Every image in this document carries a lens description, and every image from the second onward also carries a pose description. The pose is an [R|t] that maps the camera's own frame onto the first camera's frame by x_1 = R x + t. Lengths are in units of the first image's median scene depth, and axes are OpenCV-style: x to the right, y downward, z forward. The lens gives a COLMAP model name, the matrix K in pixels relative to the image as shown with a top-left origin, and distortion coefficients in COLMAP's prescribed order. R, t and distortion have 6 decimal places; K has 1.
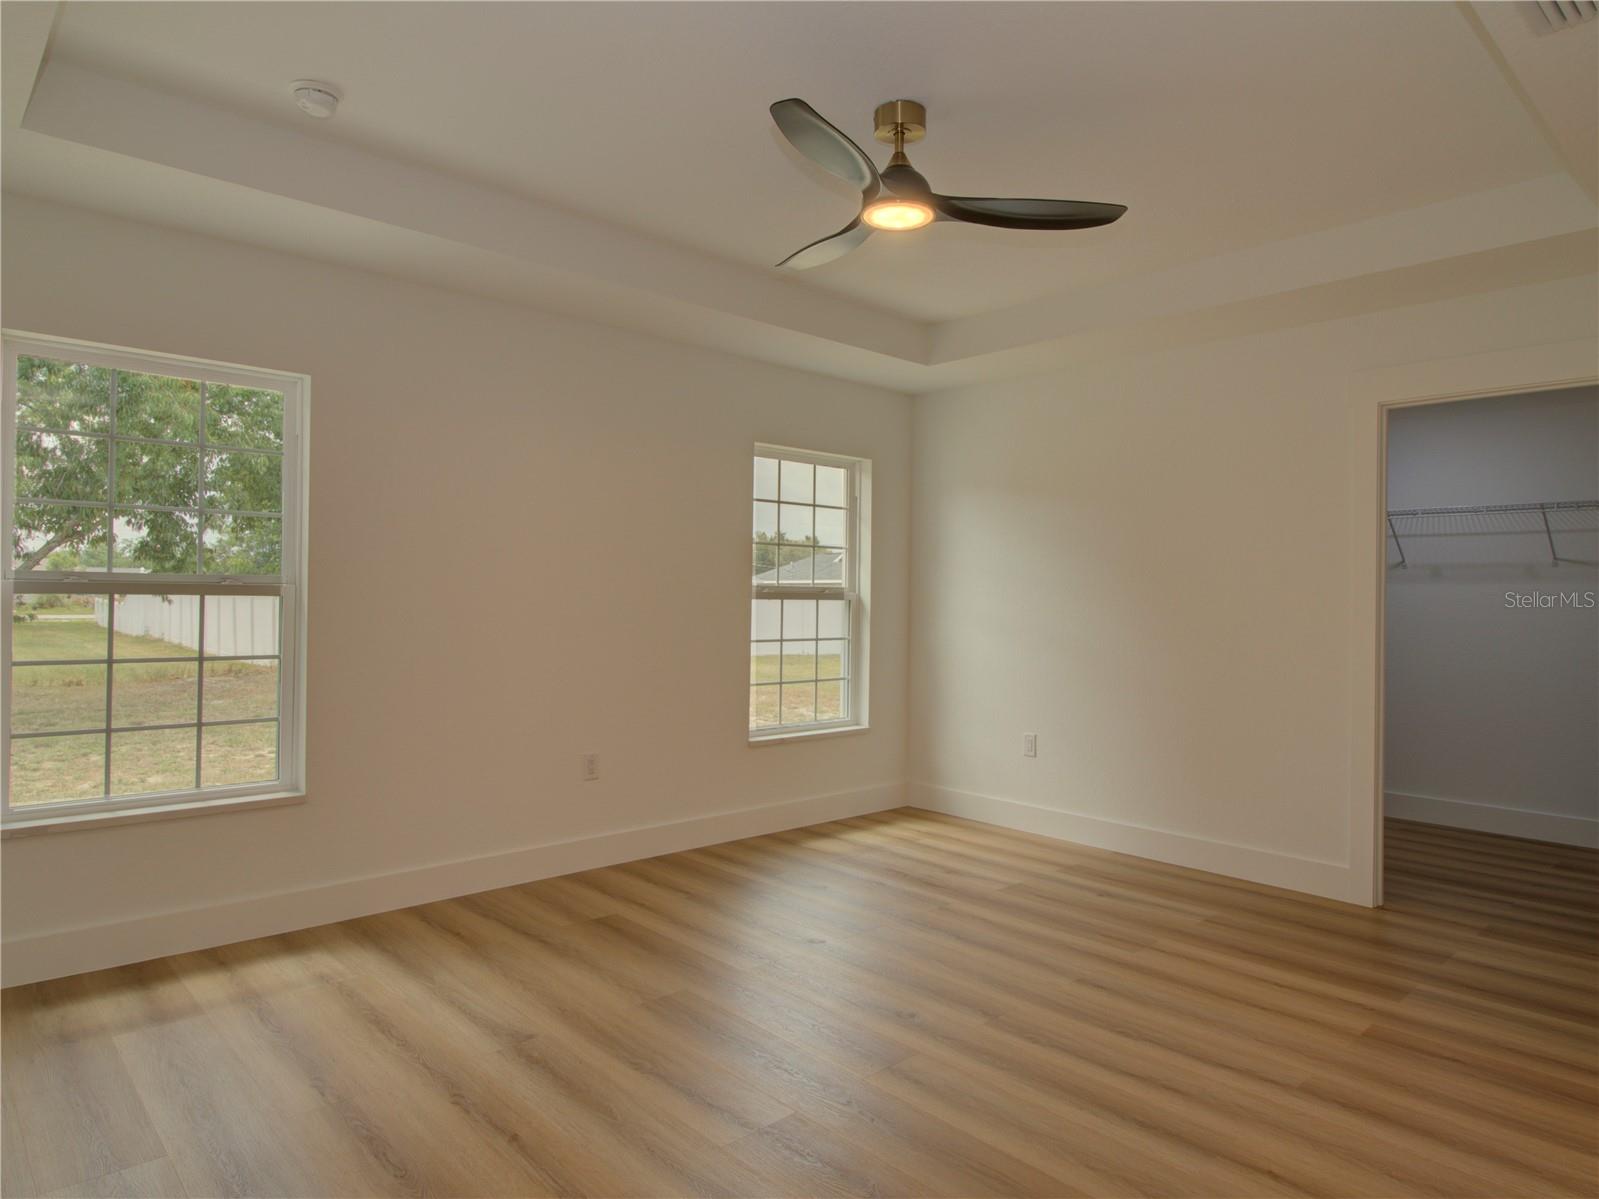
lens RADIAL K [[993.9, 0, 805.2], [0, 993.9, 592.7], [0, 0, 1]] dist [-0.002987, -0.001391]
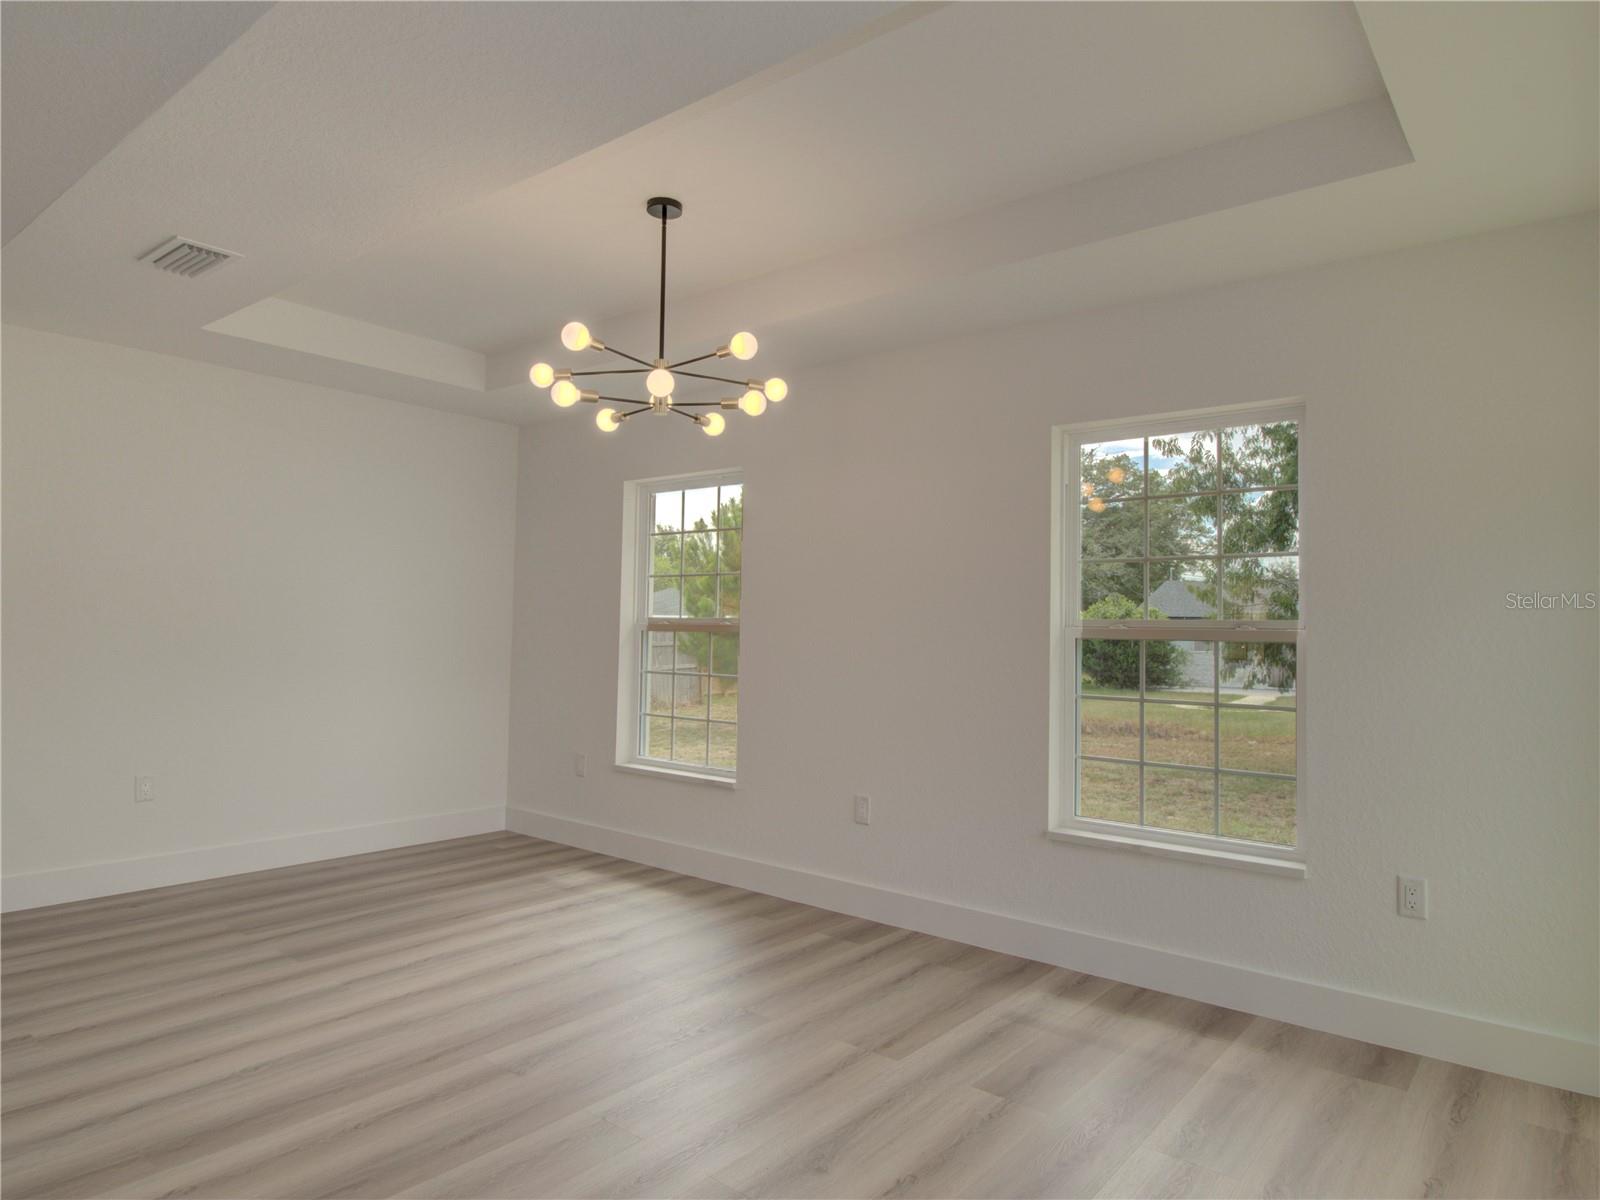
lens RADIAL K [[1030.3, 0, 742.2], [0, 1030.3, 603.0], [0, 0, 1]] dist [0.132271, -0.001114]
pose [[0.099197, -0.038423, -0.994326, 0.551698], [-0.007999, 0.999191, -0.039409, 0.011590], [0.995036, 0.011863, 0.098810, 0.557454]]
